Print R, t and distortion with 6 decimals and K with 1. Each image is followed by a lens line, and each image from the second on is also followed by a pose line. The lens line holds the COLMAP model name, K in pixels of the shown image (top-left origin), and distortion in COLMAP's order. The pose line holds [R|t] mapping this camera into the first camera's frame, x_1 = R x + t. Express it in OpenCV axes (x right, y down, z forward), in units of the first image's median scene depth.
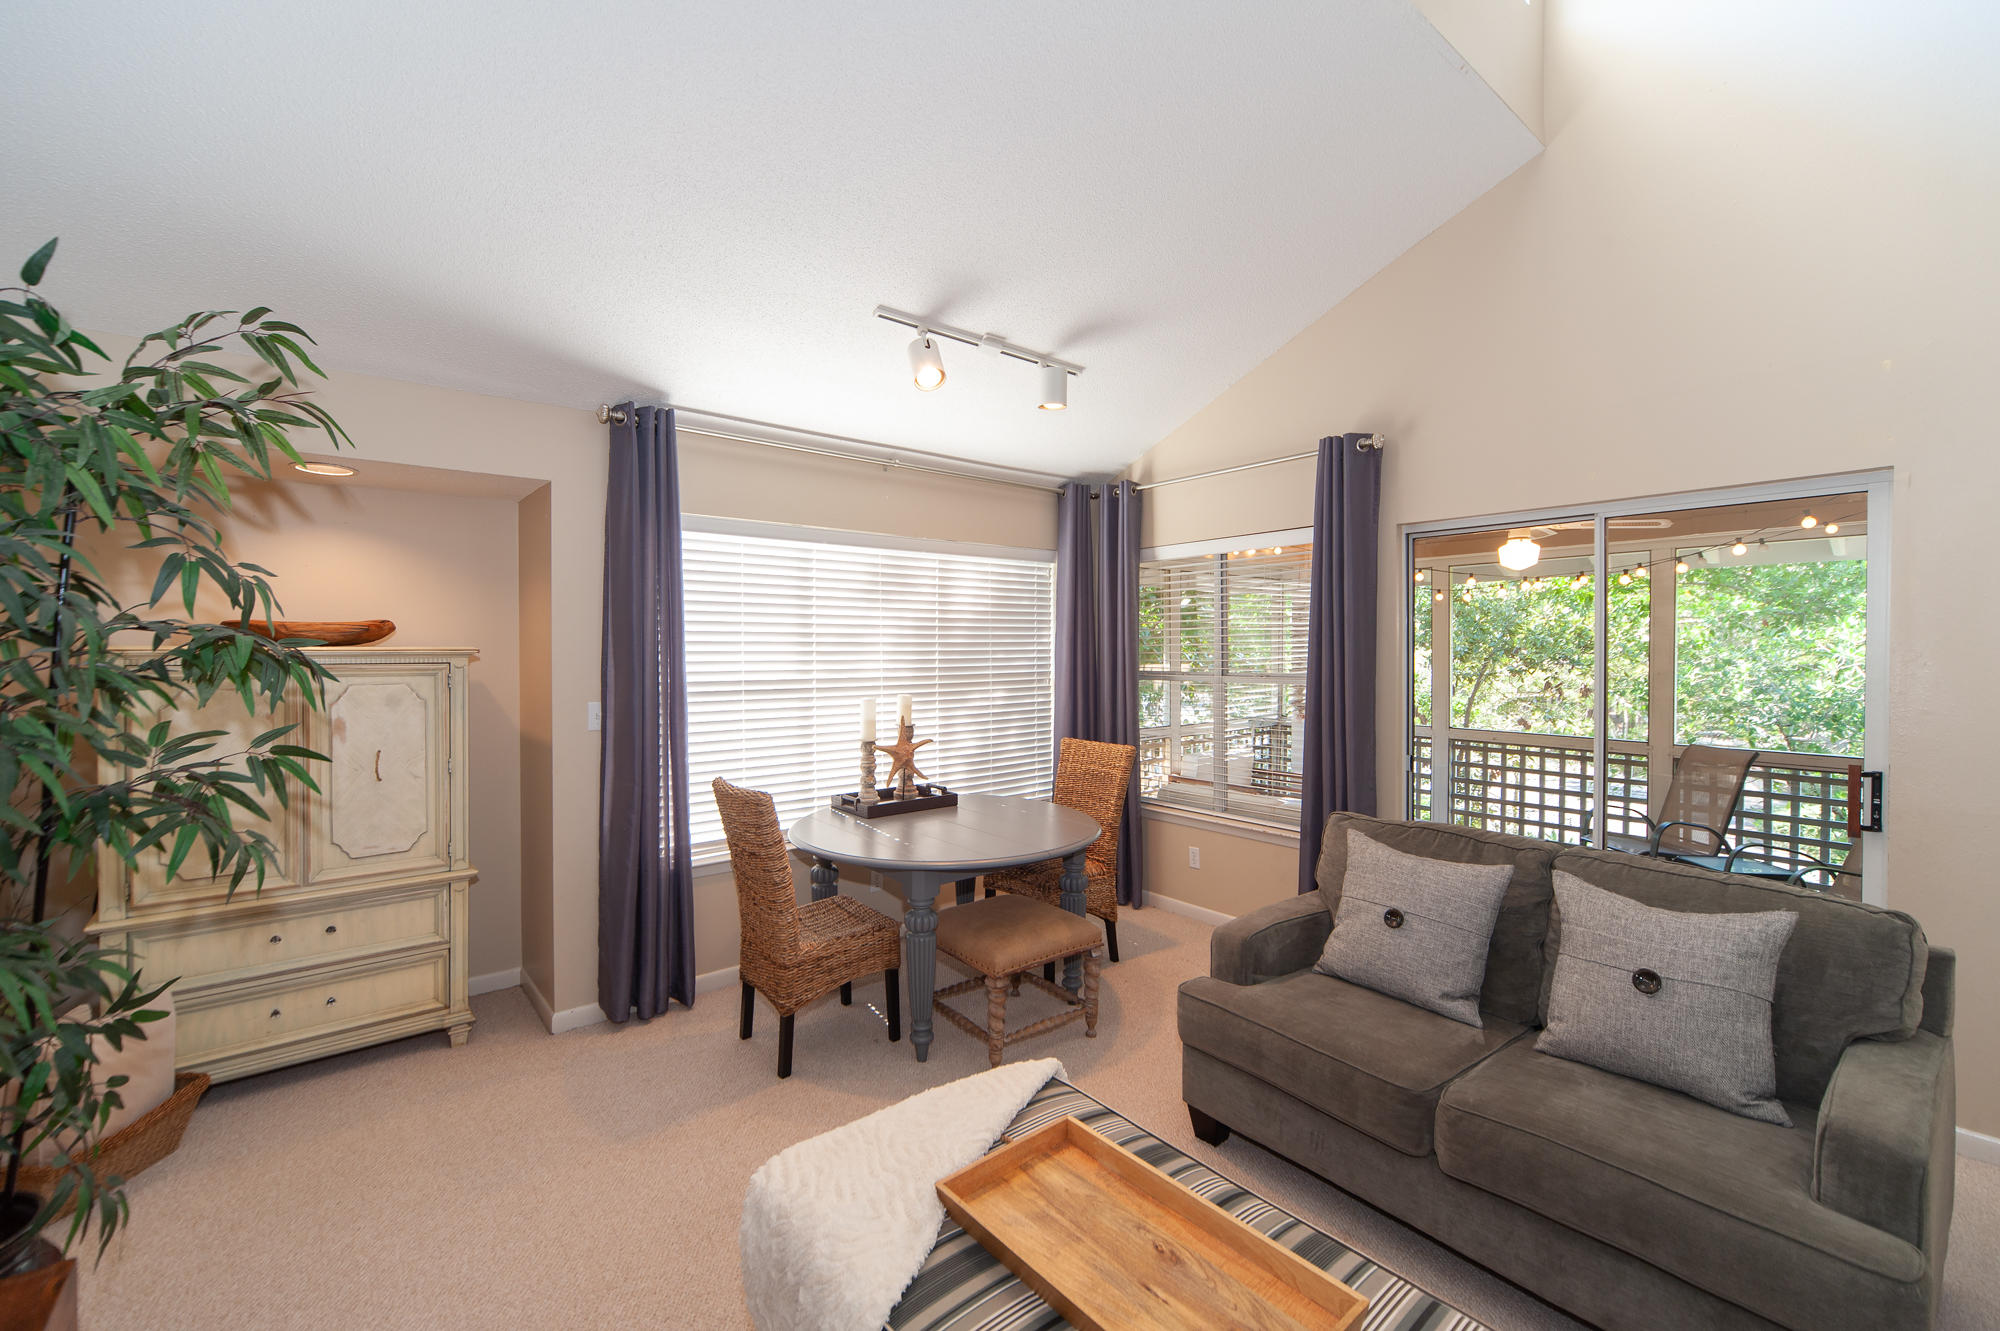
lens RADIAL K [[845.4, 0, 986.6], [0, 845.4, 655.0], [0, 0, 1]] dist [0.008058, 0.000005]
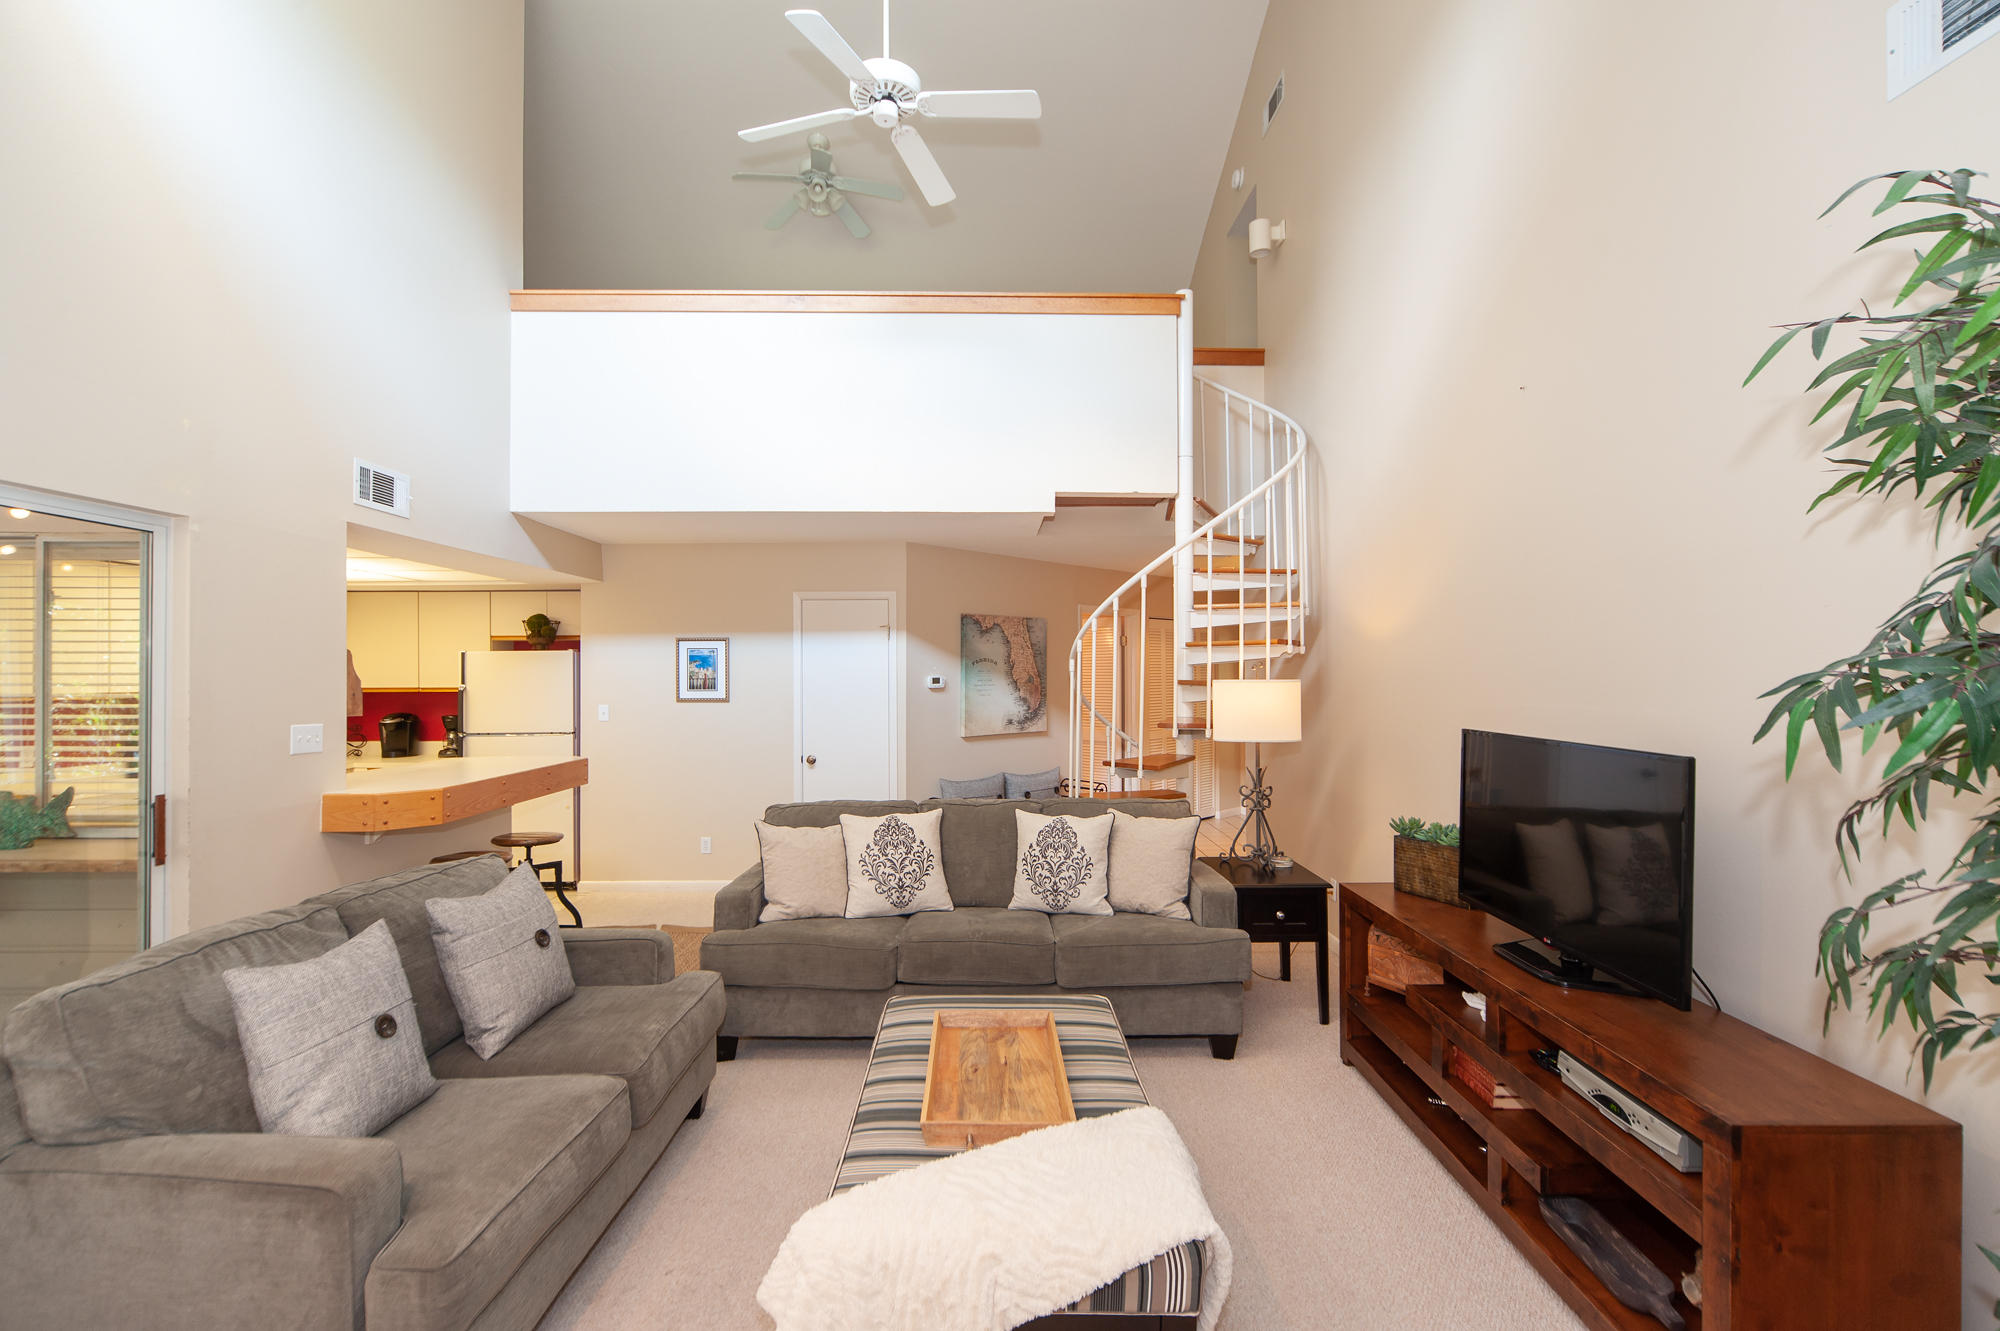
lens RADIAL K [[873.0, 0, 1009.1], [0, 873.0, 670.8], [0, 0, 1]] dist [0.001539, -0.000461]
pose [[-0.796326, 0.009085, 0.604800, -0.358926], [0.010246, 0.999946, -0.001530, -0.007445], [-0.604781, 0.004978, -0.796376, 0.987094]]
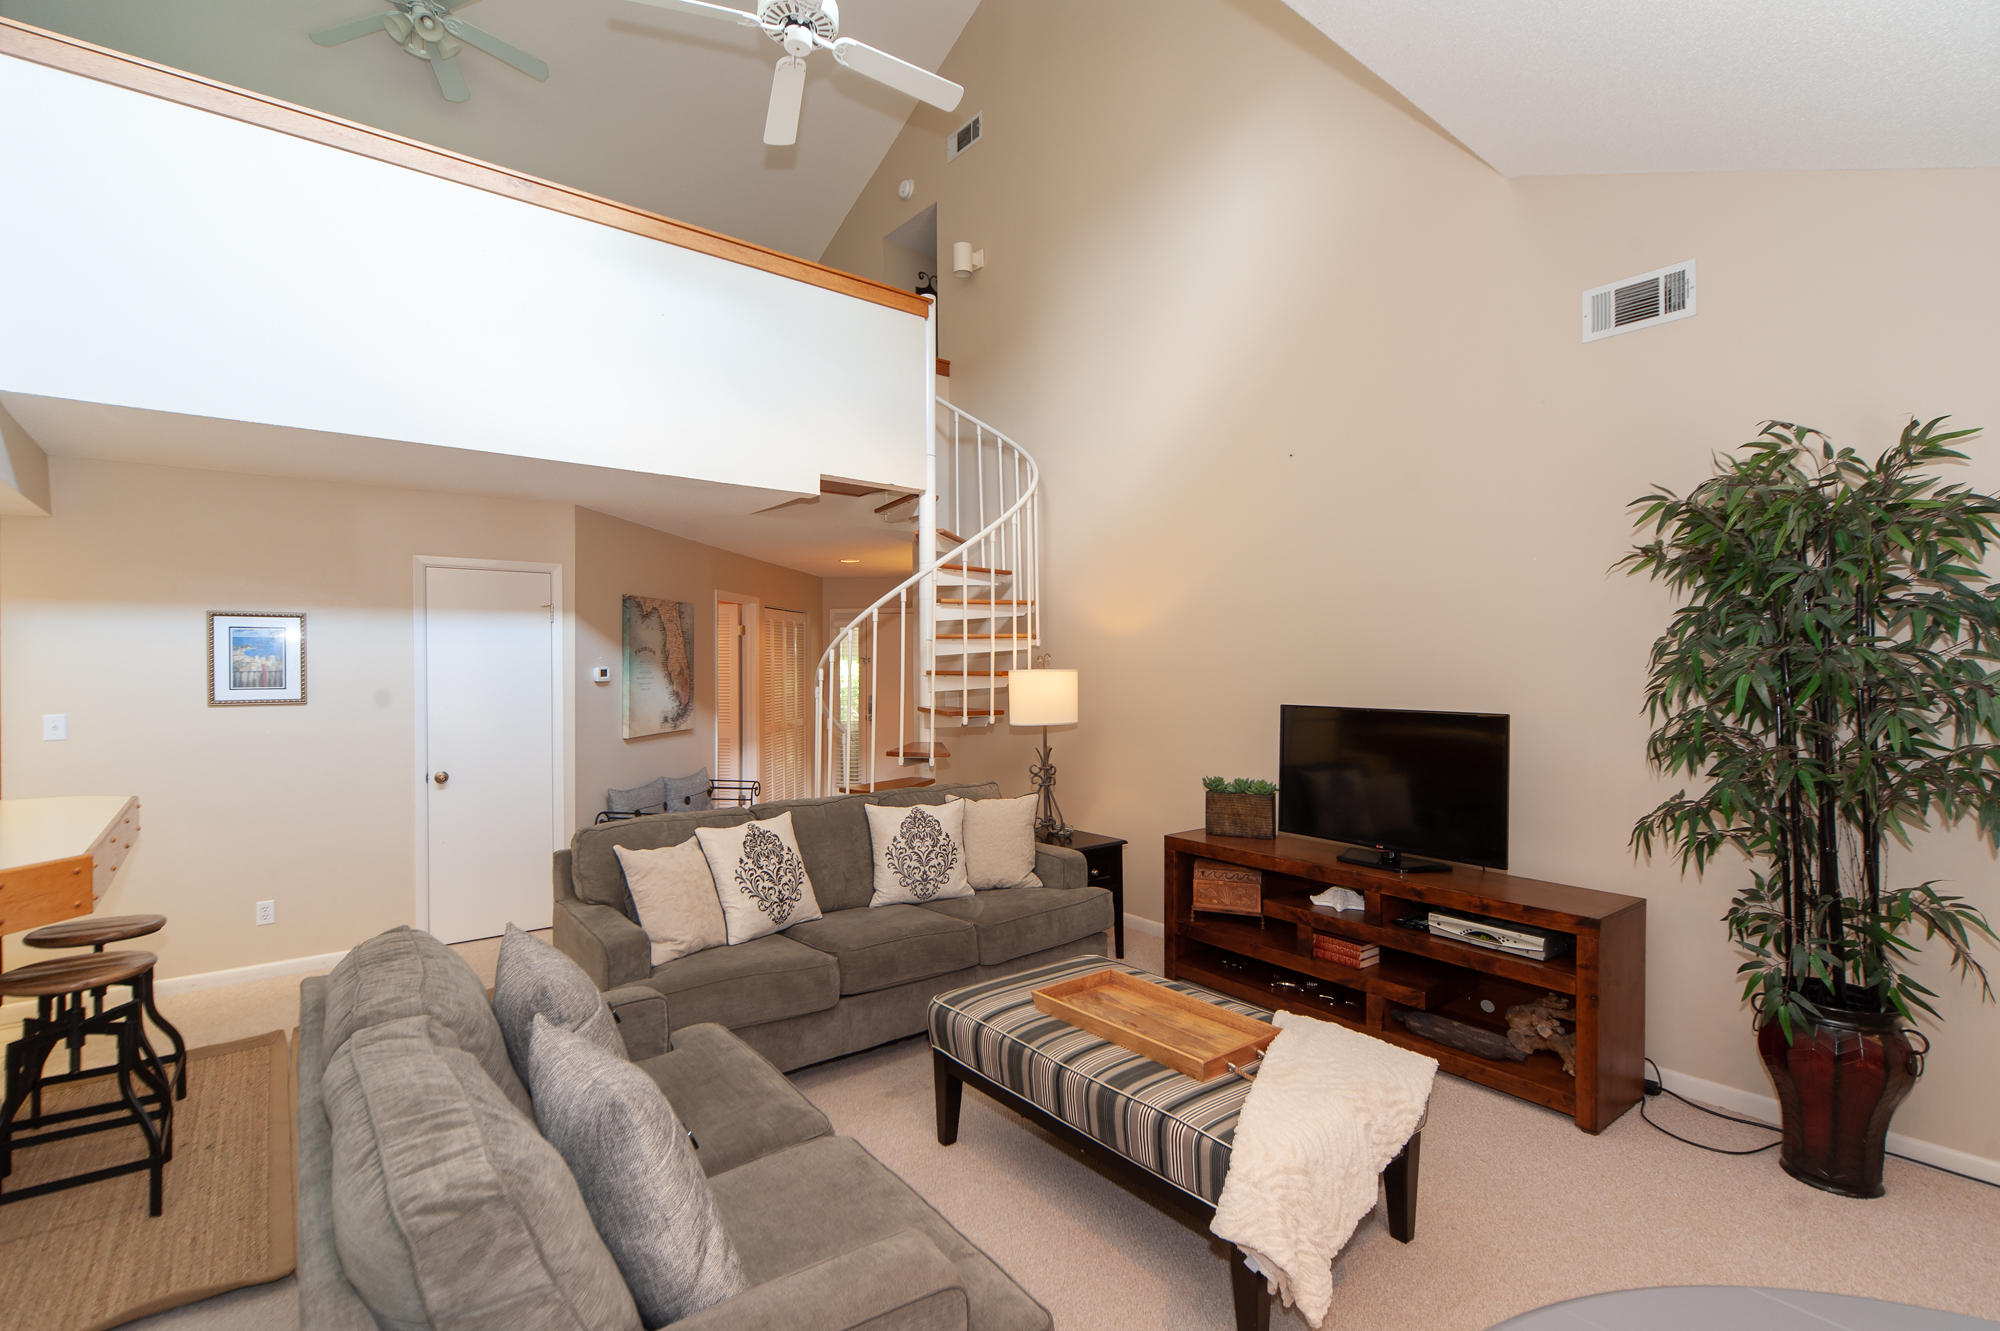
lens RADIAL K [[873.0, 0, 1002.1], [0, 873.0, 674.8], [0, 0, 1]] dist [0.001539, -0.000461]
pose [[-0.999924, 0.007050, -0.010135, 0.216247], [0.006882, 0.999840, 0.016505, -0.008682], [0.010250, 0.016434, -0.999812, 1.196379]]
